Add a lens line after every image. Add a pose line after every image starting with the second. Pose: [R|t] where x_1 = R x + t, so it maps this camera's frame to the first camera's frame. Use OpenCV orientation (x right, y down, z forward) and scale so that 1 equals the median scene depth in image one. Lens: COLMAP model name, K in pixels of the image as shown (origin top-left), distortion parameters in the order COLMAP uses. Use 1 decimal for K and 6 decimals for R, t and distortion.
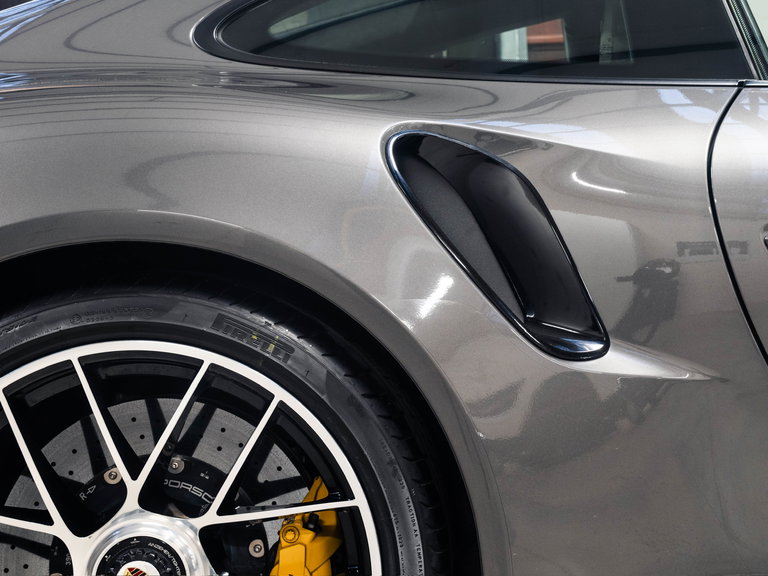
lens RADIAL K [[1453.9, 0, 385.8], [0, 1453.9, 289.5], [0, 0, 1]] dist [0.300614, 0.000000]
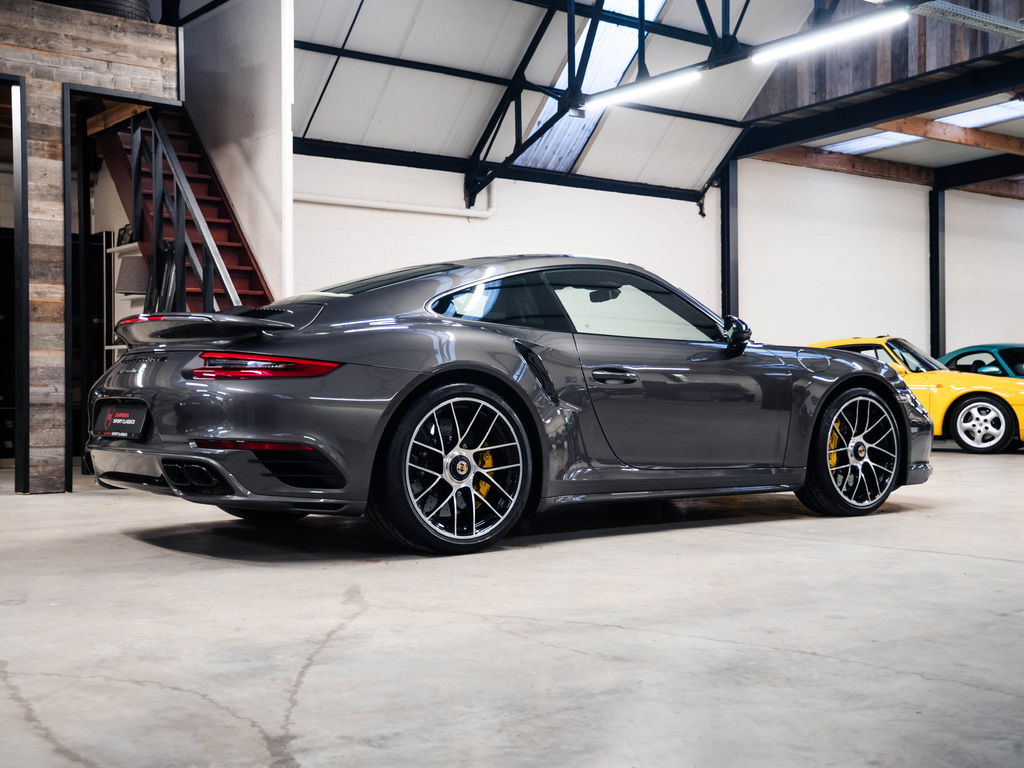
lens RADIAL K [[1201.3, 0, 512.4], [0, 1201.3, 386.4], [0, 0, 1]] dist [0.109407, 0.000000]
pose [[0.792390, 0.020389, 0.609674, -1.794431], [0.024131, 0.997611, -0.064726, 0.192712], [-0.609537, 0.066000, 0.790005, -1.312414]]
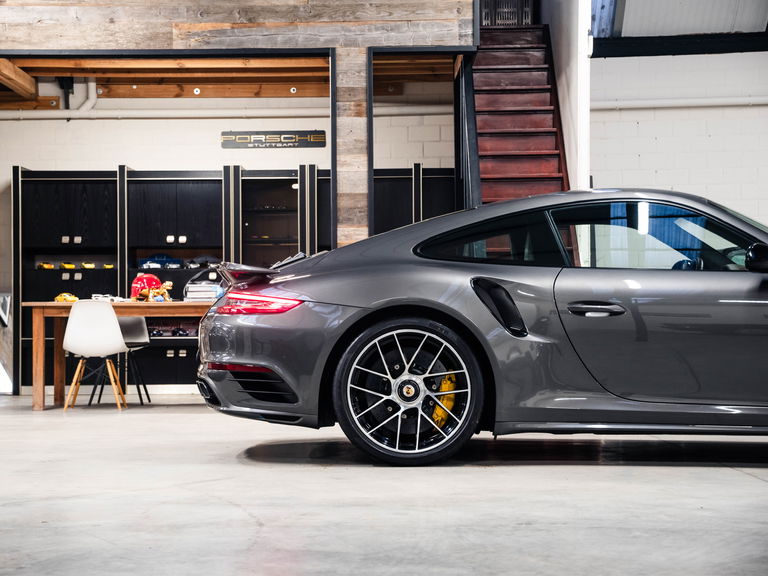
lens RADIAL K [[1453.9, 0, 382.8], [0, 1453.9, 287.5], [0, 0, 1]] dist [0.300614, 0.000000]
pose [[0.999411, 0.012294, 0.032039, -0.363937], [-0.009529, 0.996331, -0.085048, 0.254261], [-0.032967, 0.084693, 0.995862, -2.905117]]
